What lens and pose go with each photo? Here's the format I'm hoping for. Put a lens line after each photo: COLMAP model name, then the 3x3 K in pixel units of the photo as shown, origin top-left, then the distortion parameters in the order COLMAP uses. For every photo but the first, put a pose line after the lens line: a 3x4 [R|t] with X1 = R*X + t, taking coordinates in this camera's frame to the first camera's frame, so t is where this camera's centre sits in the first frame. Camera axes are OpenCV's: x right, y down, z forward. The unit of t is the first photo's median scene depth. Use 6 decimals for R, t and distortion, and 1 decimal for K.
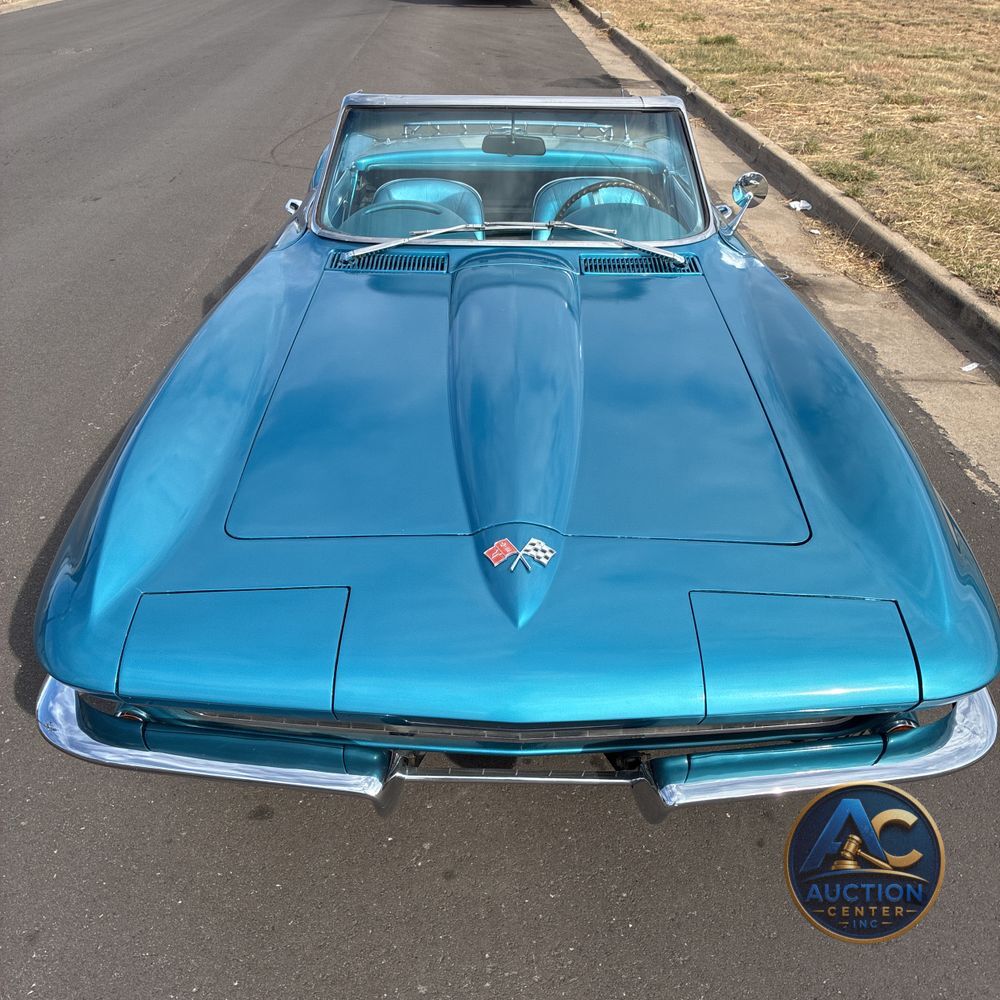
lens RADIAL K [[997.2, 0, 503.2], [0, 997.2, 497.1], [0, 0, 1]] dist [0.050421, -0.063600]
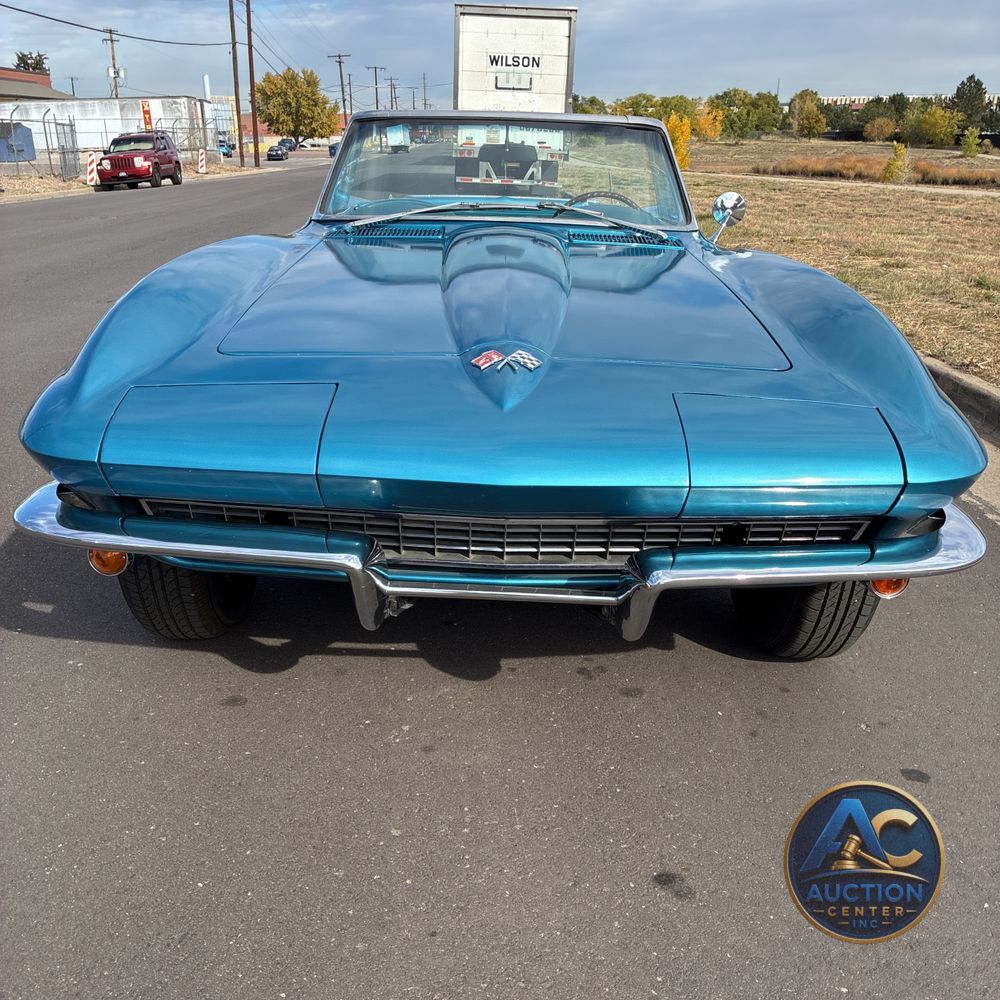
lens RADIAL K [[997.2, 0, 503.2], [0, 997.2, 497.1], [0, 0, 1]] dist [0.050421, -0.063600]
pose [[0.999841, 0.016607, 0.006523, 0.007380], [-0.015067, 0.981687, -0.189905, 0.330443], [-0.009557, 0.189777, 0.981781, 0.021074]]
